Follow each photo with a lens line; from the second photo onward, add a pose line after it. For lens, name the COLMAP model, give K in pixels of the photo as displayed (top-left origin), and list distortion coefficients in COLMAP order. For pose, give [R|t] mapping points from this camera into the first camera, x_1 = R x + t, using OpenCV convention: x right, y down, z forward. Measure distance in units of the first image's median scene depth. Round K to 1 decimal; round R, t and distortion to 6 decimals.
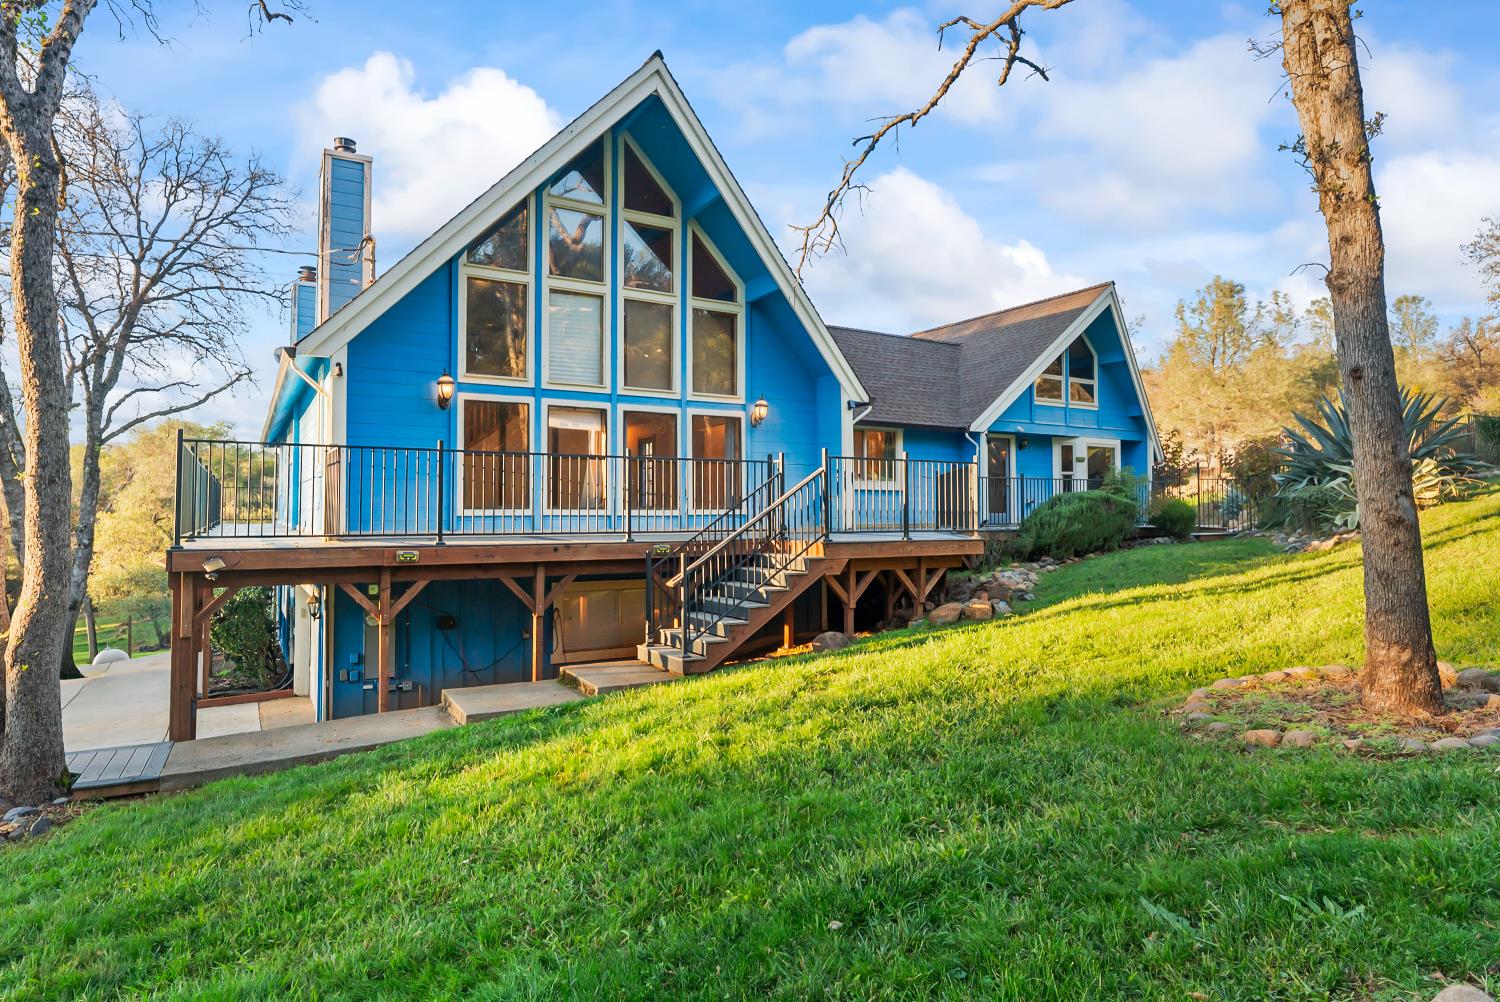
lens RADIAL K [[840.4, 0, 746.2], [0, 840.4, 493.2], [0, 0, 1]] dist [0.001466, 0.000779]
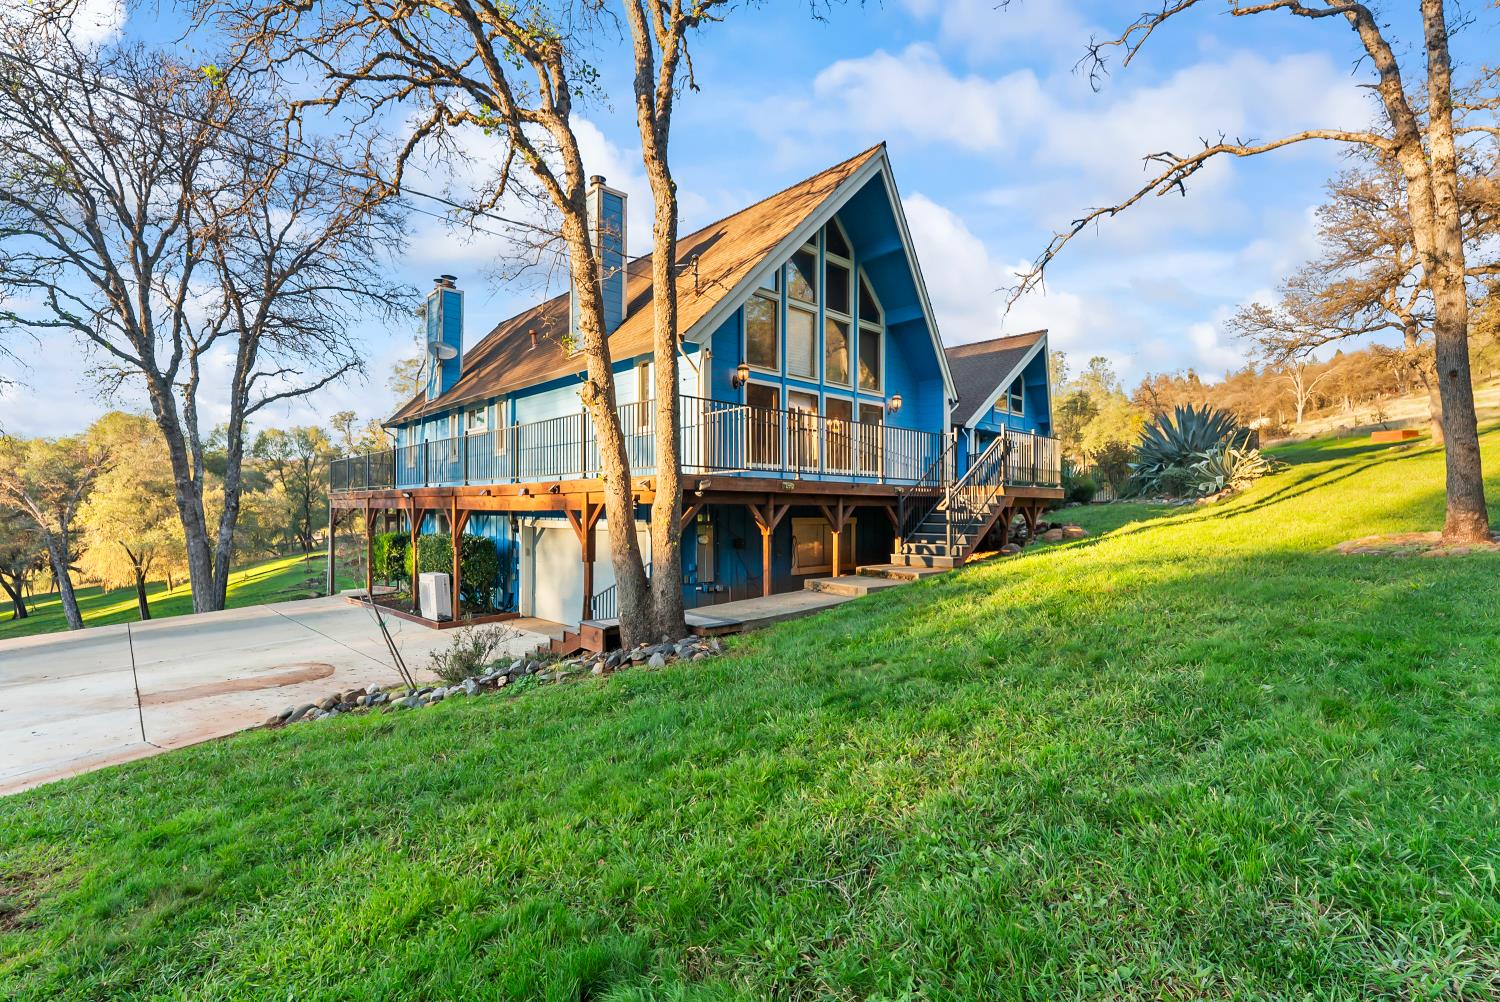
lens RADIAL K [[672.5, 0, 749.2], [0, 672.5, 515.4], [0, 0, 1]] dist [0.002117, -0.001115]
pose [[0.975123, 0.001055, 0.221663, -0.495456], [-0.008234, 0.999471, 0.031469, 0.061473], [-0.221513, -0.032511, 0.974615, -0.068975]]
